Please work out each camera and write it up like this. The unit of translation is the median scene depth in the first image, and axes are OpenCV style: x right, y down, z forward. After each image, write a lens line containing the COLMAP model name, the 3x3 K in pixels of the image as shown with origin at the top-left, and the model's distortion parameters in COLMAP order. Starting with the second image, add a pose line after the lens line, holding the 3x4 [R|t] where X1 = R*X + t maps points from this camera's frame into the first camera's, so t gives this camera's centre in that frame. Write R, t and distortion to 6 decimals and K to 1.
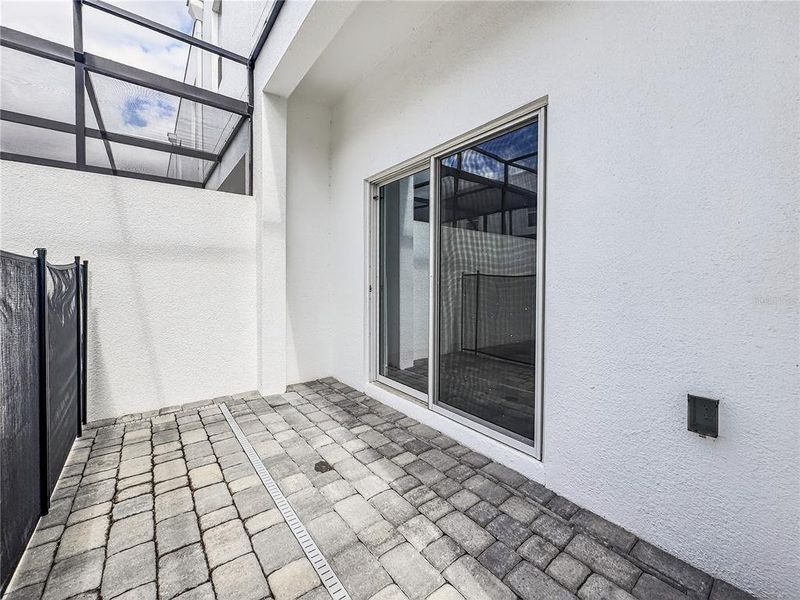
lens RADIAL K [[317.6, 0, 400.8], [0, 317.6, 295.9], [0, 0, 1]] dist [-0.001105, -0.000171]
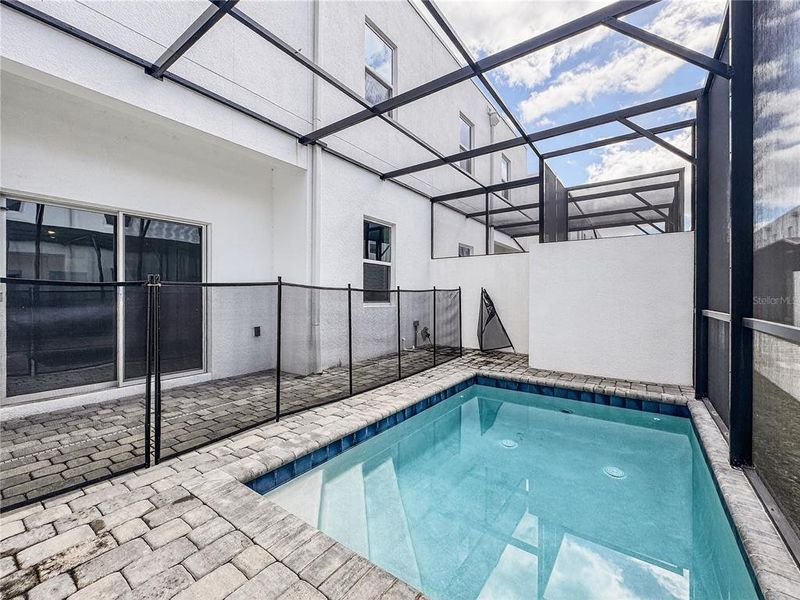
lens RADIAL K [[342.2, 0, 402.2], [0, 342.2, 286.8], [0, 0, 1]] dist [0.000863, 0.000025]
pose [[-0.276636, 0.025044, 0.960648, -1.888787], [0.034769, 0.999267, -0.016039, -0.021787], [-0.960346, 0.028964, -0.277304, 0.229074]]
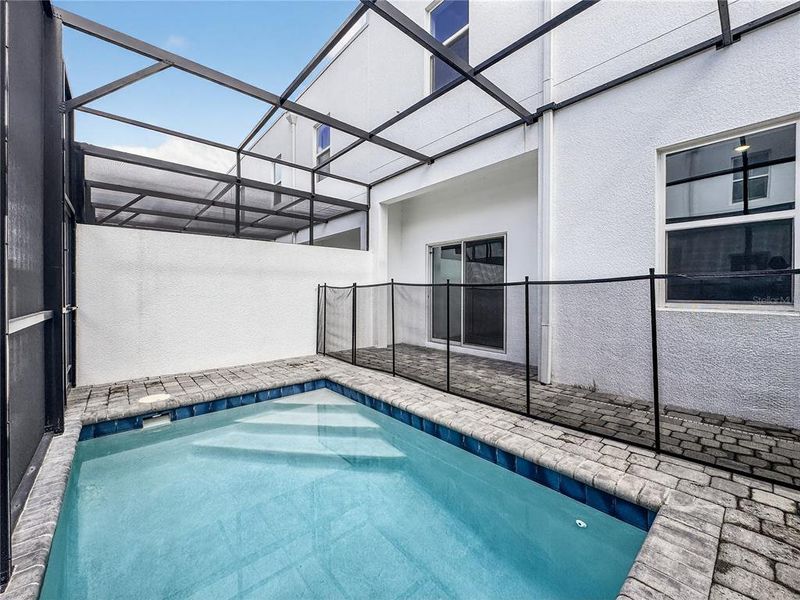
lens RADIAL K [[317.6, 0, 400.8], [0, 317.6, 295.9], [0, 0, 1]] dist [-0.001105, -0.000171]
pose [[0.998717, 0.003118, 0.050540, -0.530429], [-0.001342, 0.999381, -0.035153, 0.065627], [-0.050618, 0.035040, 0.998103, -1.481949]]
